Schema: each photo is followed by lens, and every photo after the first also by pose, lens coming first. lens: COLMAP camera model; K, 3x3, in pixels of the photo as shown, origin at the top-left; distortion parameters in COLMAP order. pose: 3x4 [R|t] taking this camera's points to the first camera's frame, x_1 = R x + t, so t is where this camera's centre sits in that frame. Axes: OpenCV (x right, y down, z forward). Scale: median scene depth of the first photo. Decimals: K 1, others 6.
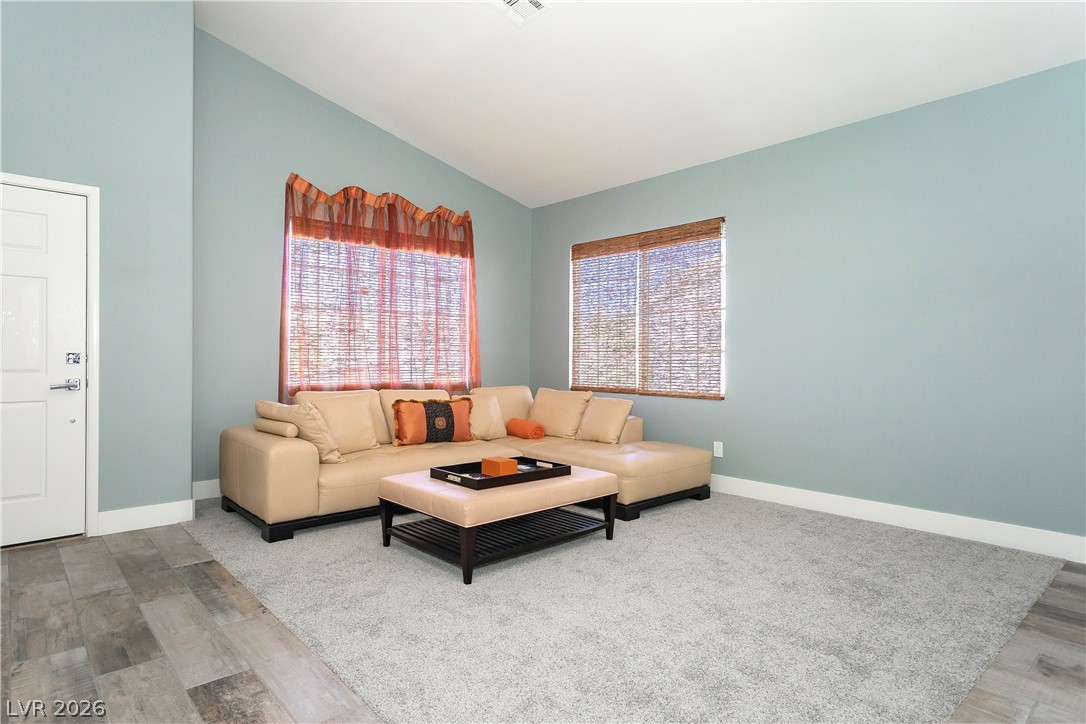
lens RADIAL K [[581.6, 0, 553.0], [0, 581.6, 358.3], [0, 0, 1]] dist [0.000087, 0.010174]
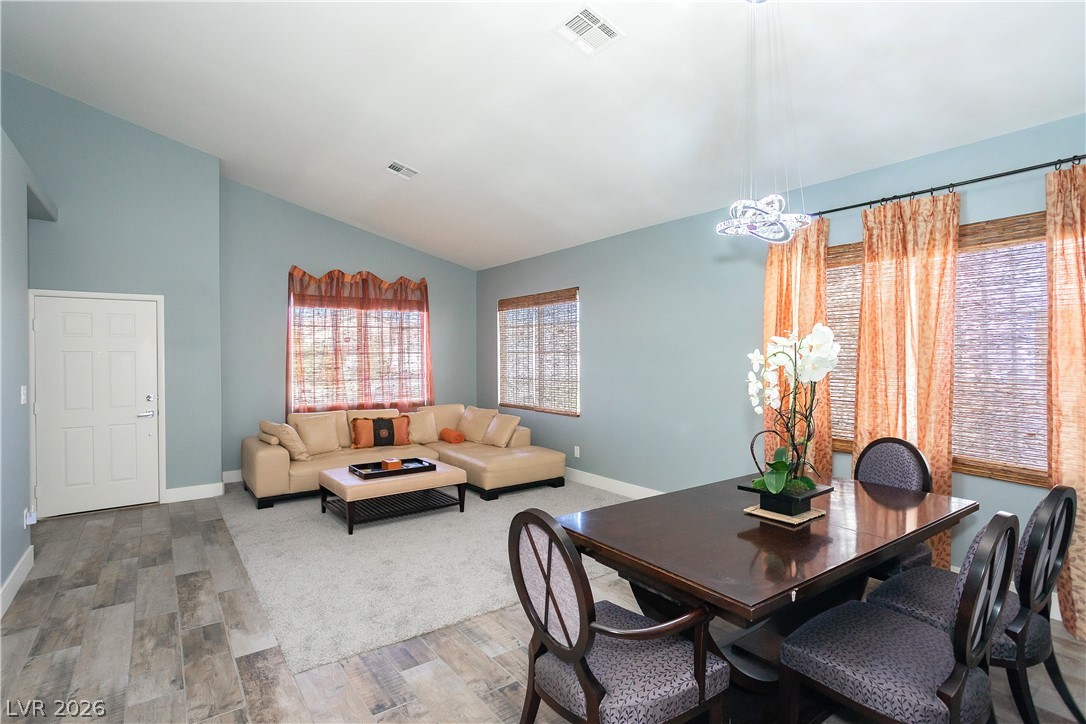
lens RADIAL K [[528.0, 0, 543.5], [0, 528.0, 359.3], [0, 0, 1]] dist [-0.003868, 0.007271]
pose [[0.992758, -0.014408, -0.119267, 0.360224], [0.015126, 0.999873, 0.005115, -0.075619], [0.119179, -0.006882, 0.992849, -0.278763]]
